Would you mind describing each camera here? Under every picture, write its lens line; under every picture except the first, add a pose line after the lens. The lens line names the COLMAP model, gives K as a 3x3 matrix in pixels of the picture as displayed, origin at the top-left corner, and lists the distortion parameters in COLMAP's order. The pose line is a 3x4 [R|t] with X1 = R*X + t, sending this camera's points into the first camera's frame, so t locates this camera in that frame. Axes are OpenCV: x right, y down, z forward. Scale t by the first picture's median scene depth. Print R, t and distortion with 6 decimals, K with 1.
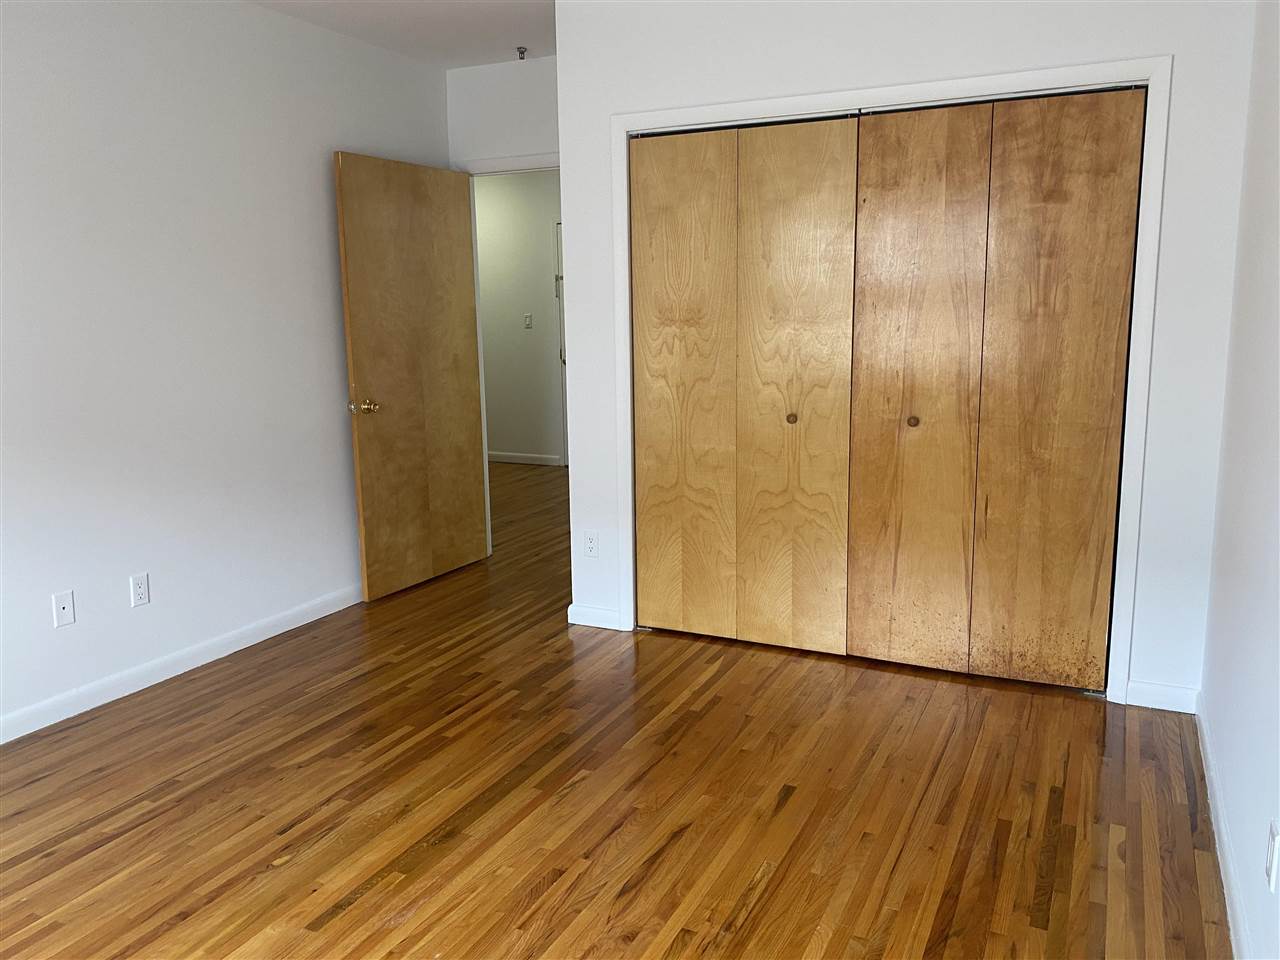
lens RADIAL K [[988.0, 0, 639.2], [0, 988.0, 472.2], [0, 0, 1]] dist [0.111697, -0.186513]
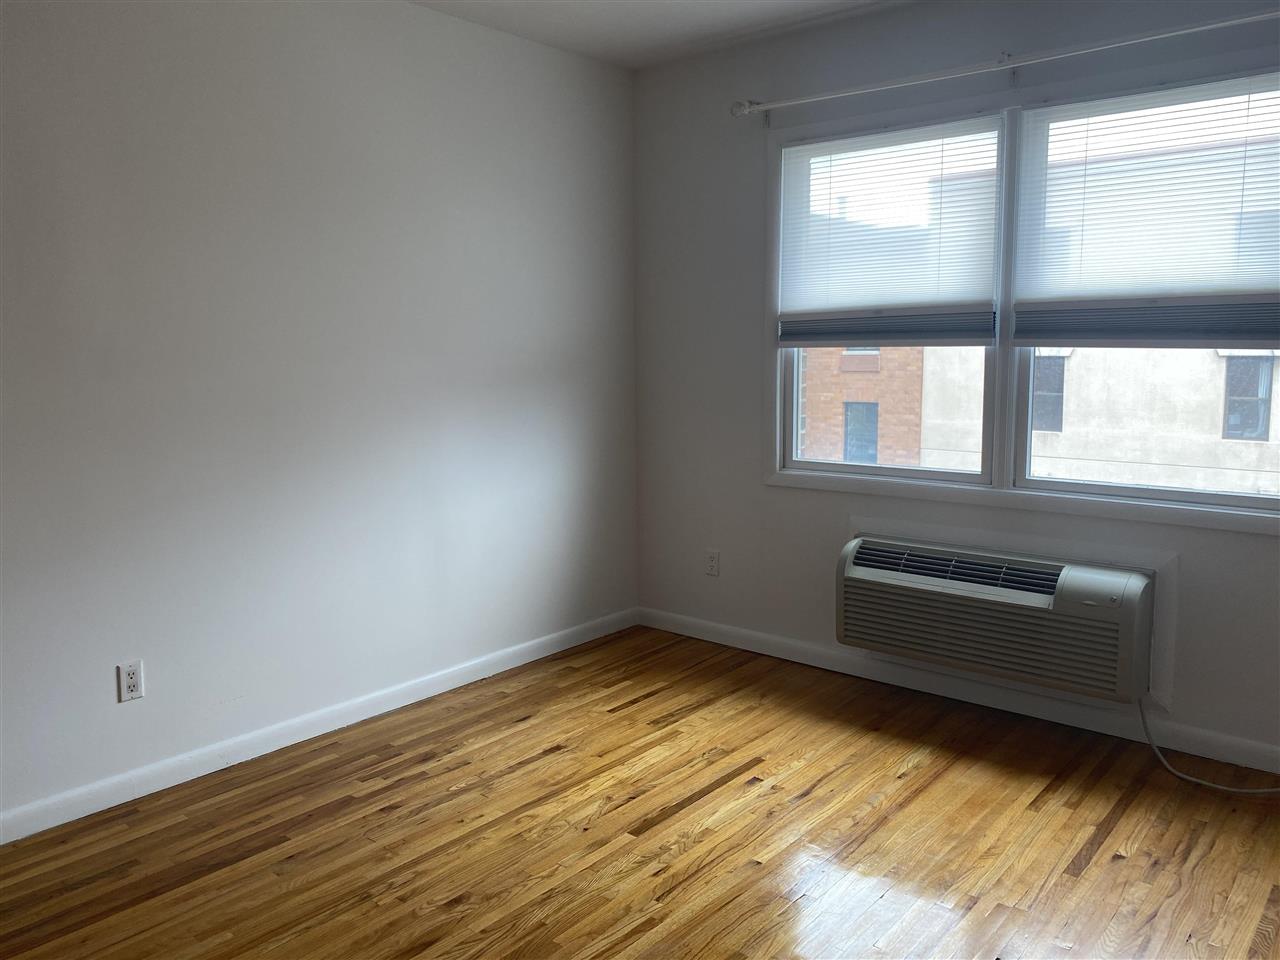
lens RADIAL K [[989.1, 0, 643.5], [0, 989.1, 461.3], [0, 0, 1]] dist [0.004259, 0.006202]
pose [[-0.971283, -0.006778, 0.237830, -0.300281], [0.061454, 0.958529, 0.278291, -0.189855], [-0.229853, 0.284915, -0.930586, 1.164878]]
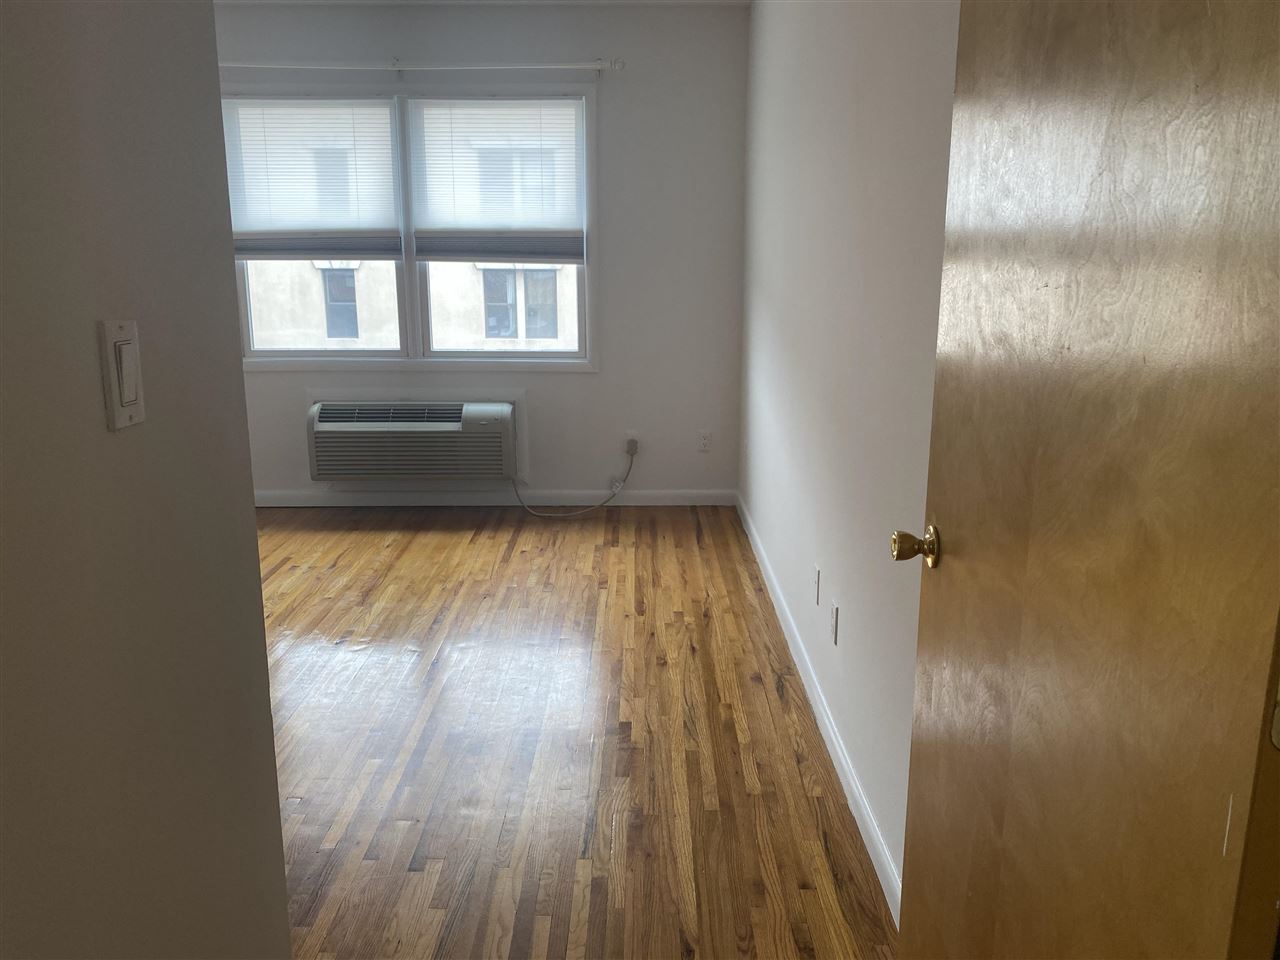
lens RADIAL K [[969.6, 0, 640.0], [0, 969.6, 480.0], [0, 0, 1]] dist [-0.001756, -0.002299]
pose [[-0.896701, 0.109939, -0.428767, -0.058615], [-0.067870, 0.923061, 0.378618, -0.271992], [0.437403, 0.368607, -0.820248, 1.586870]]
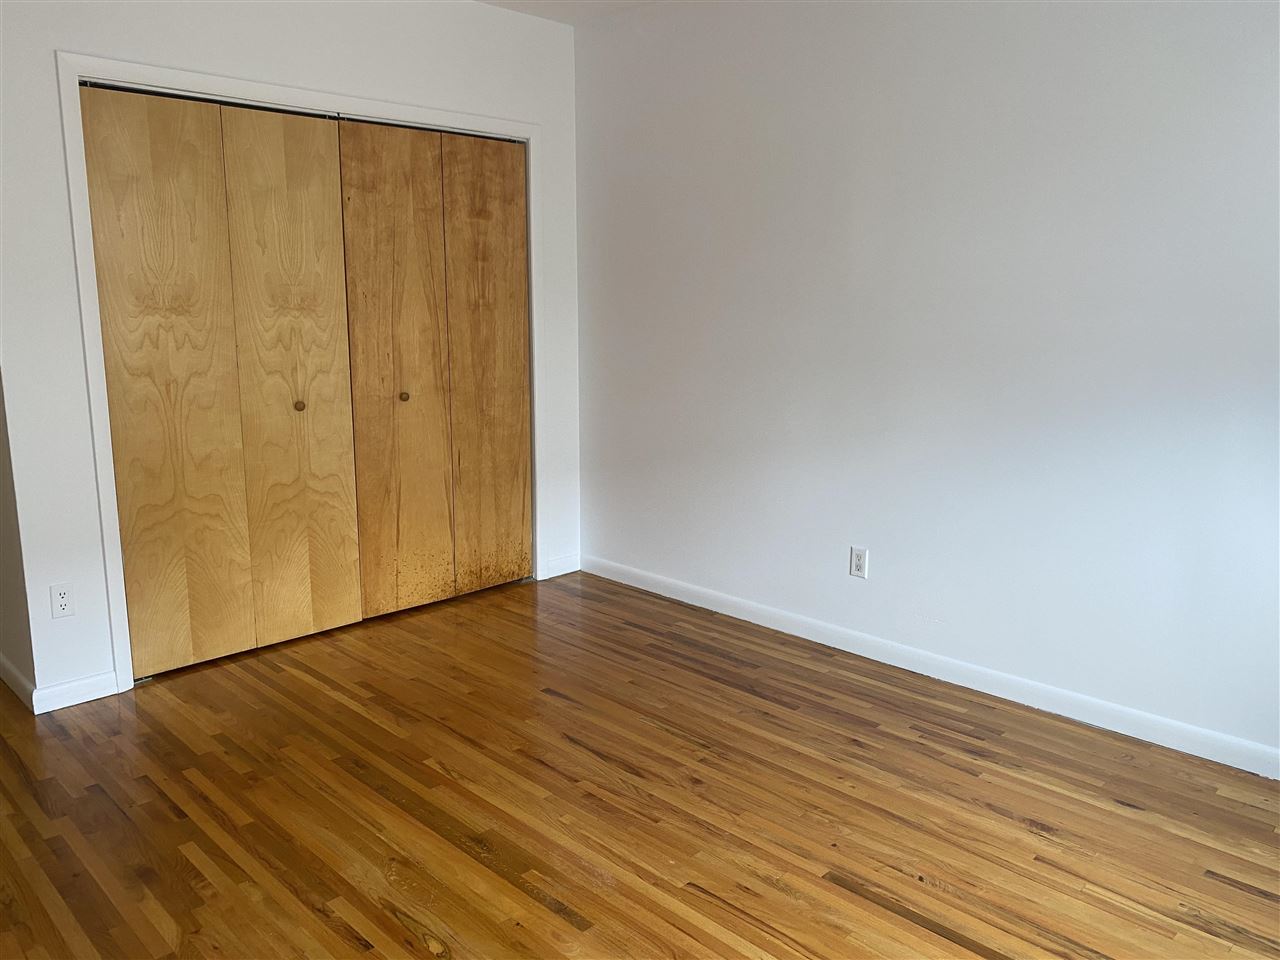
lens RADIAL K [[975.8, 0, 634.1], [0, 975.8, 486.8], [0, 0, 1]] dist [-0.000074, -0.008277]
pose [[0.326511, -0.167401, 0.930251, -0.725454], [0.152873, 0.980586, 0.122801, -0.047626], [-0.932749, 0.102115, 0.345764, 0.381124]]
